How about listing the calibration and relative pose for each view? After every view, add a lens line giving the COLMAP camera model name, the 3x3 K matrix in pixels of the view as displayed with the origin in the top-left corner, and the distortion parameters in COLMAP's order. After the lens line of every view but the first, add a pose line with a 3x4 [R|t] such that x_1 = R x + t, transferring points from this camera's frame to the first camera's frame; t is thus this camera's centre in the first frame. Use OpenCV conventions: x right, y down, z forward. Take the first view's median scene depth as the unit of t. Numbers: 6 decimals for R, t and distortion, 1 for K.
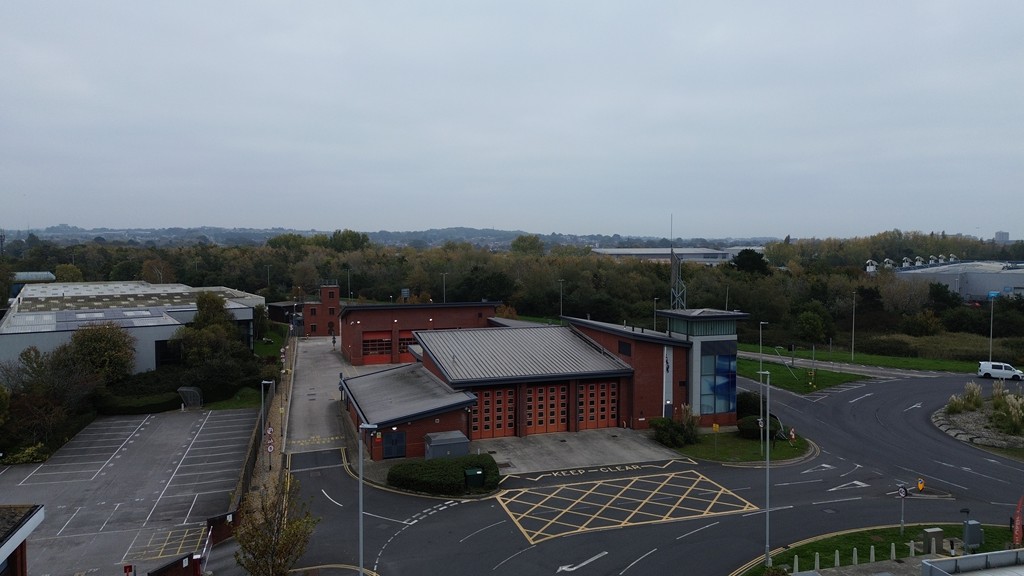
lens RADIAL K [[720.0, 0, 512.6], [0, 720.0, 284.7], [0, 0, 1]] dist [0.075346, -0.068511]
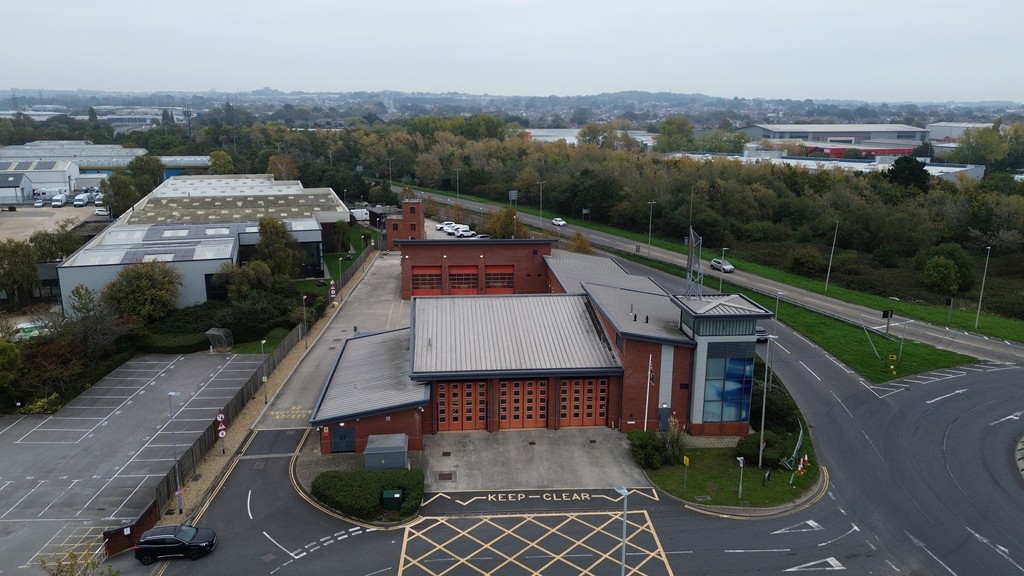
lens RADIAL K [[720.0, 0, 512.4], [0, 720.0, 283.6], [0, 0, 1]] dist [0.075346, -0.068511]
pose [[0.971713, 0.062892, -0.227635, 0.233901], [-0.020429, 0.982660, 0.184288, -0.147917], [0.235278, -0.174424, 0.956149, 0.143986]]
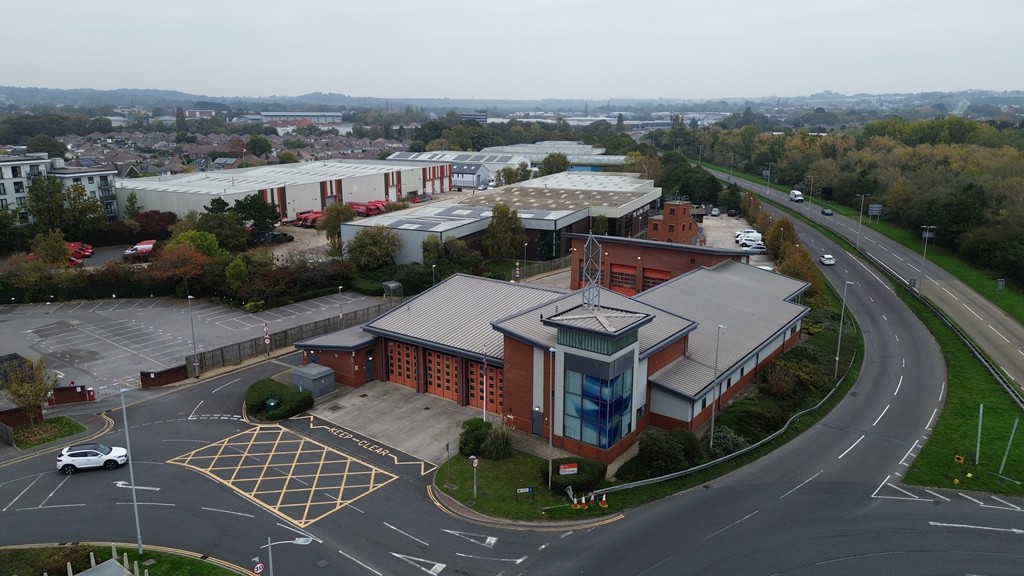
lens RADIAL K [[720.0, 0, 512.7], [0, 720.0, 286.8], [0, 0, 1]] dist [0.075346, -0.068511]
pose [[0.572054, 0.198348, -0.795872, 0.890839], [-0.049079, 0.976859, 0.208177, -0.166715], [0.818746, -0.080028, 0.568551, 0.511912]]
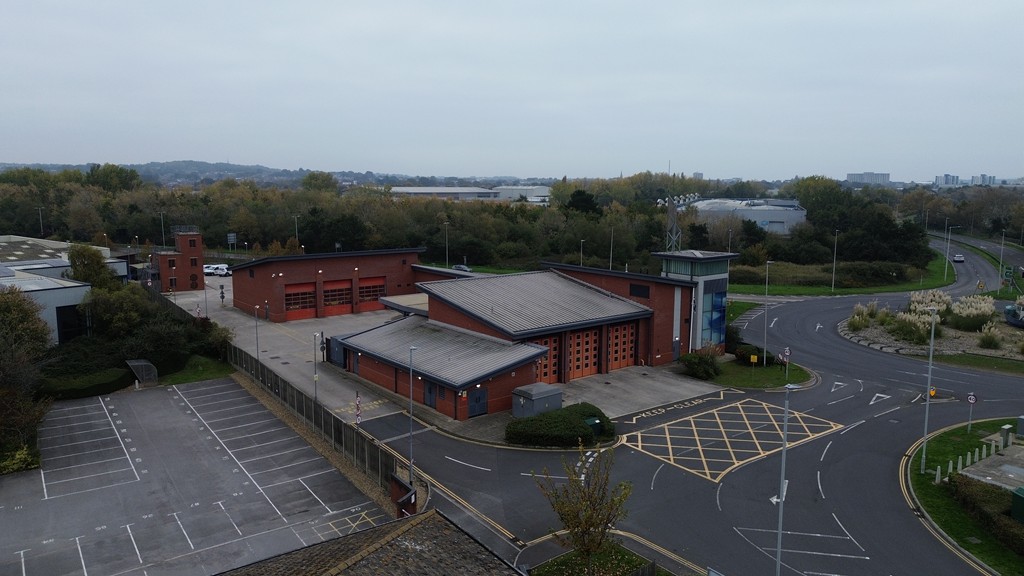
lens RADIAL K [[720.0, 0, 512.6], [0, 720.0, 286.6], [0, 0, 1]] dist [0.075346, -0.068511]
pose [[0.940037, -0.045236, 0.338059, -0.385075], [0.015290, 0.995758, 0.090726, -0.015664], [-0.340729, -0.080117, 0.936742, 0.090613]]
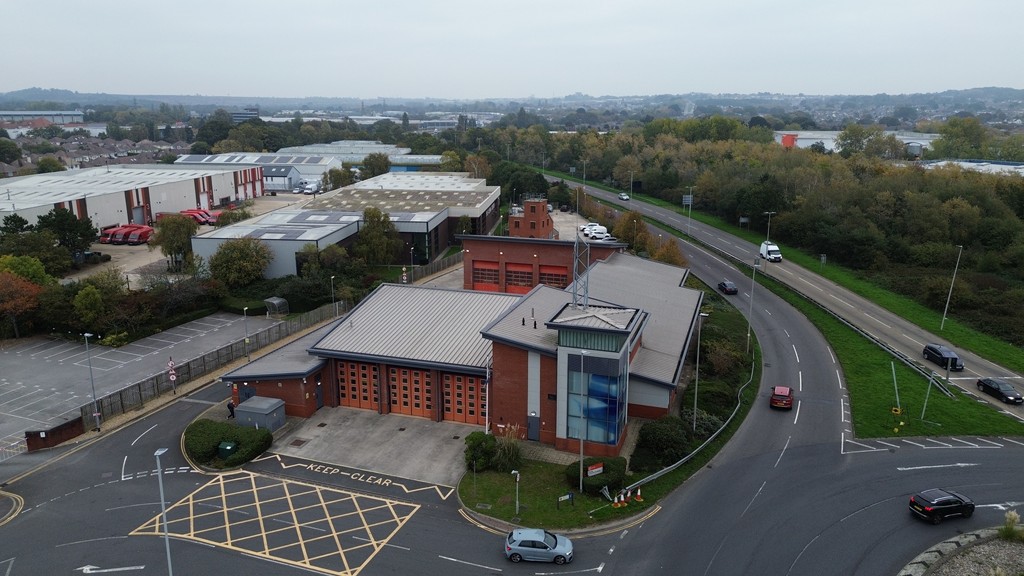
lens RADIAL K [[720.0, 0, 512.7], [0, 720.0, 285.3], [0, 0, 1]] dist [0.075346, -0.068511]
pose [[0.795939, 0.145951, -0.587519, 0.700058], [-0.036345, 0.980273, 0.194280, -0.158619], [0.604284, -0.133282, 0.785542, 0.346185]]
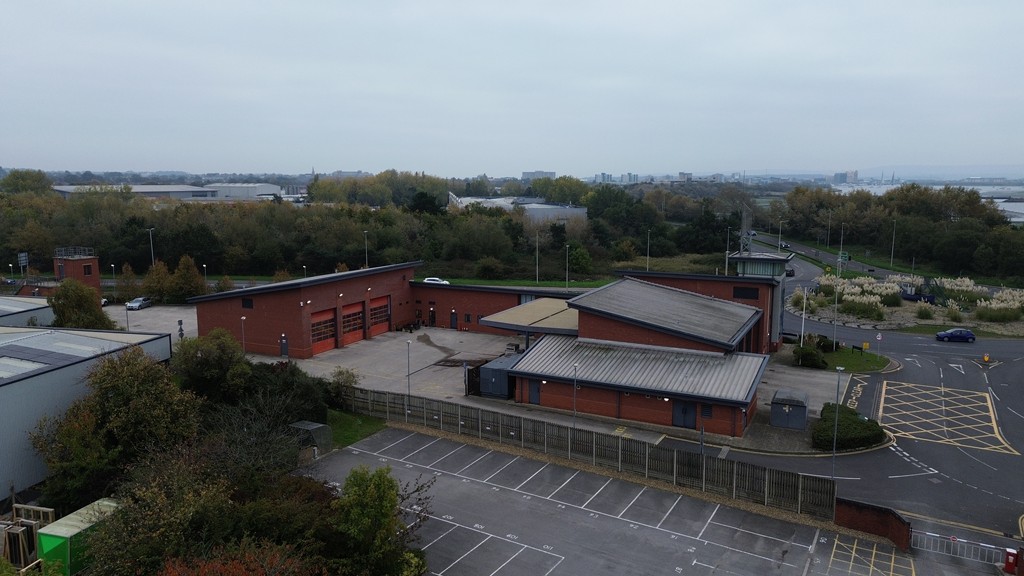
lens RADIAL K [[720.0, 0, 512.3], [0, 720.0, 287.4], [0, 0, 1]] dist [0.075346, -0.068511]
pose [[0.712978, -0.104255, 0.693392, -0.913785], [0.039690, 0.993300, 0.108537, -0.058197], [-0.700062, -0.049864, 0.712339, 0.475604]]
